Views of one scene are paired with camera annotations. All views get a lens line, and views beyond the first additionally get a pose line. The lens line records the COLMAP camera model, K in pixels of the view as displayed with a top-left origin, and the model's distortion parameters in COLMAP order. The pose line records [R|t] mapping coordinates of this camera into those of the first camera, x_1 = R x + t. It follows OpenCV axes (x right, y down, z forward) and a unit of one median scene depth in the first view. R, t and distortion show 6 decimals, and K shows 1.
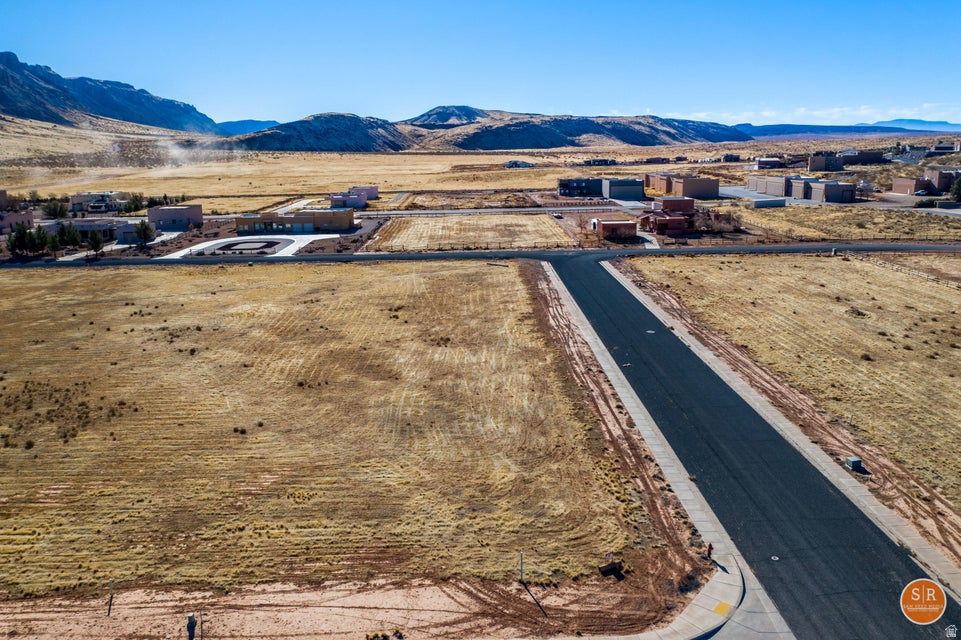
lens RADIAL K [[757.8, 0, 479.4], [0, 757.8, 314.5], [0, 0, 1]] dist [-0.025194, 0.004193]
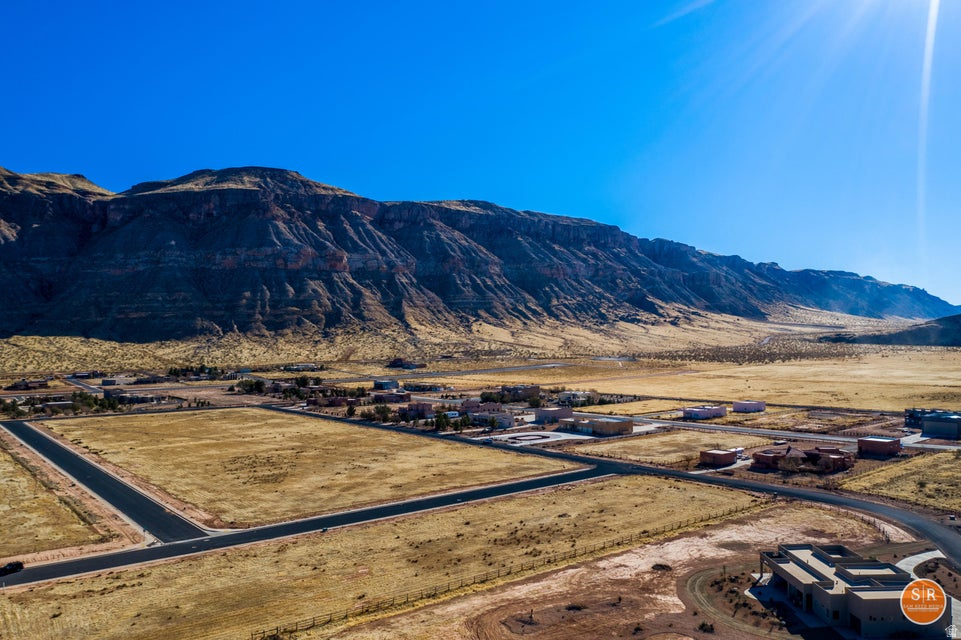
lens RADIAL K [[757.8, 0, 476.3], [0, 757.8, 318.2], [0, 0, 1]] dist [-0.025194, 0.004193]
pose [[0.607575, -0.010435, -0.794193, 1.066389], [-0.171809, 0.974513, -0.144242, -0.095700], [0.775457, 0.224087, 0.590297, -0.161213]]
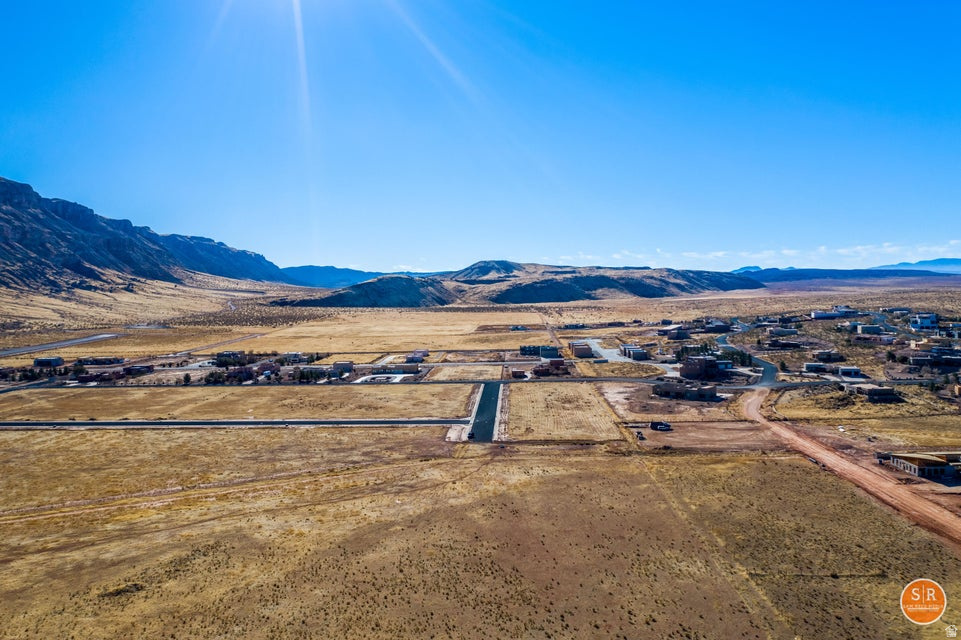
lens RADIAL K [[757.8, 0, 478.1], [0, 757.8, 327.7], [0, 0, 1]] dist [-0.025194, 0.004193]
pose [[0.997992, 0.000242, -0.063344, 0.230800], [-0.010540, 0.986686, -0.162293, 0.180955], [0.062461, 0.162635, 0.984707, -1.820017]]
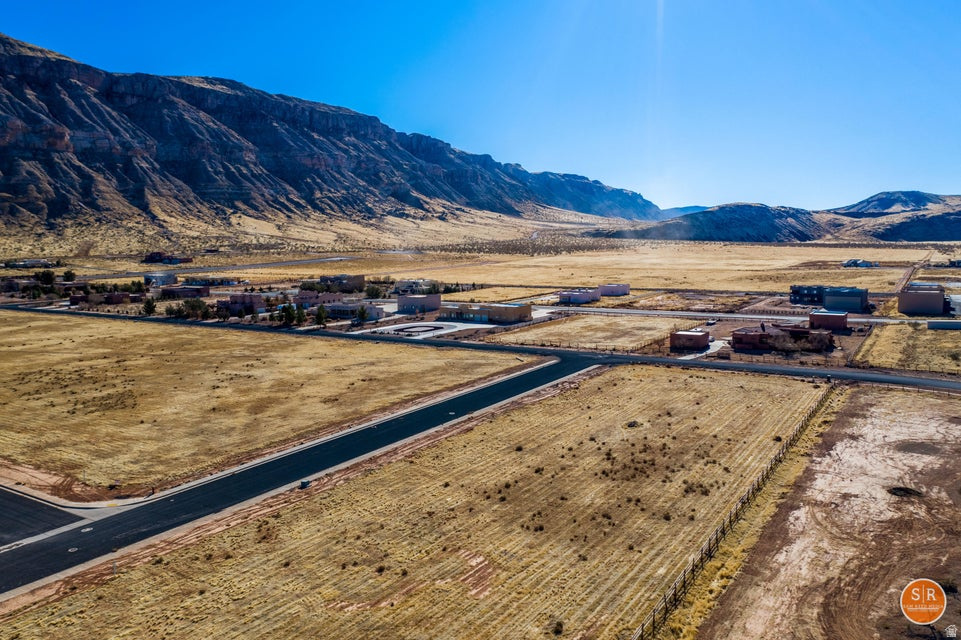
lens RADIAL K [[757.8, 0, 478.8], [0, 757.8, 321.9], [0, 0, 1]] dist [-0.025194, 0.004193]
pose [[0.839861, 0.069660, -0.538313, 0.566797], [-0.122396, 0.990493, -0.062785, -0.035026], [0.528822, 0.118618, 0.840403, -0.091055]]
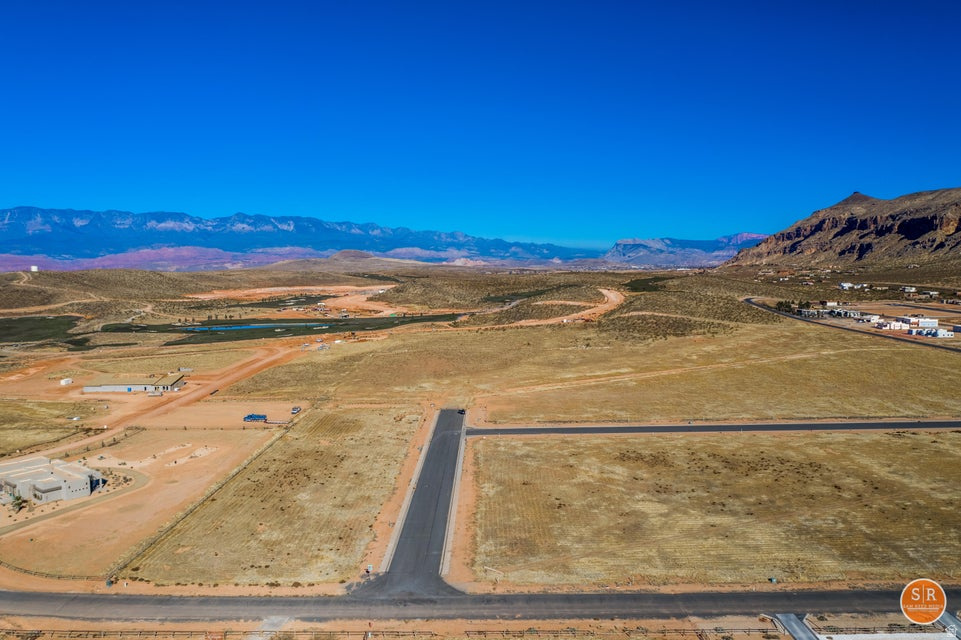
lens RADIAL K [[757.8, 0, 483.0], [0, 757.8, 319.3], [0, 0, 1]] dist [-0.025194, 0.004193]
pose [[-0.999401, 0.028452, 0.019689, 0.010410], [0.032917, 0.957156, 0.287695, -0.567369], [-0.010659, 0.288171, -0.957520, 1.609661]]
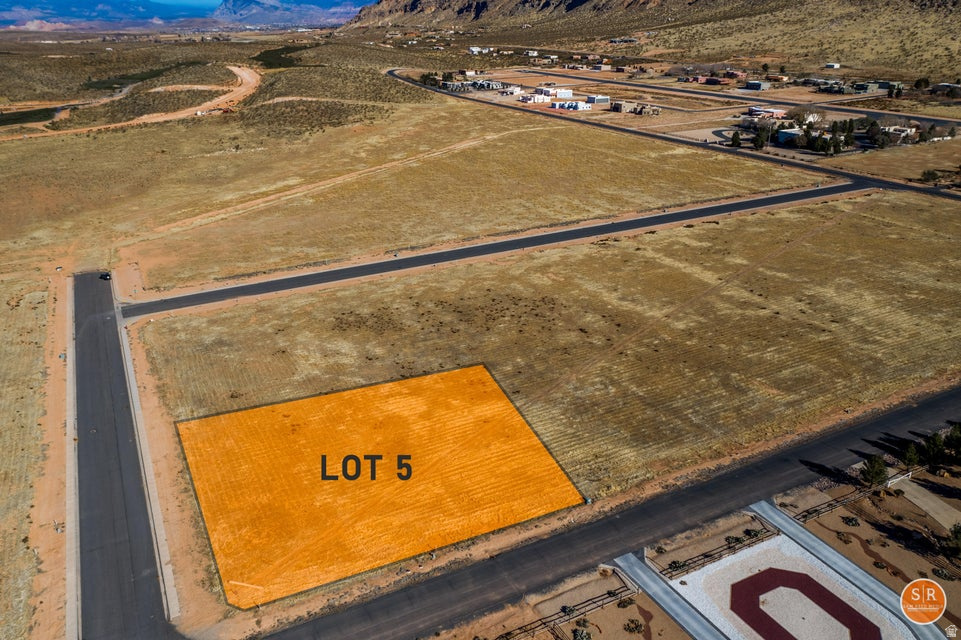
lens RADIAL K [[757.8, 0, 481.9], [0, 757.8, 314.0], [0, 0, 1]] dist [-0.025194, 0.004193]
pose [[-0.894321, 0.197917, -0.401273, 0.052758], [-0.061537, 0.833914, 0.548453, -0.572359], [0.443175, 0.515185, -0.733608, 1.292421]]
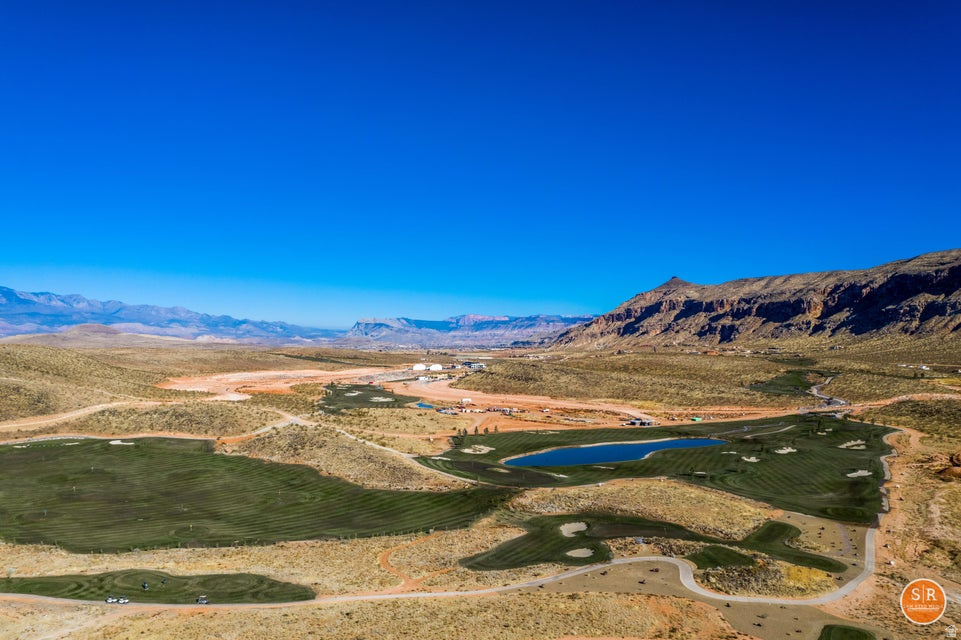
lens RADIAL K [[757.8, 0, 477.4], [0, 757.8, 318.3], [0, 0, 1]] dist [-0.025194, 0.004193]
pose [[-0.942429, 0.010585, -0.334239, 2.623236], [-0.053305, 0.981964, 0.181400, -0.149397], [0.330130, 0.188773, -0.924867, -0.525206]]
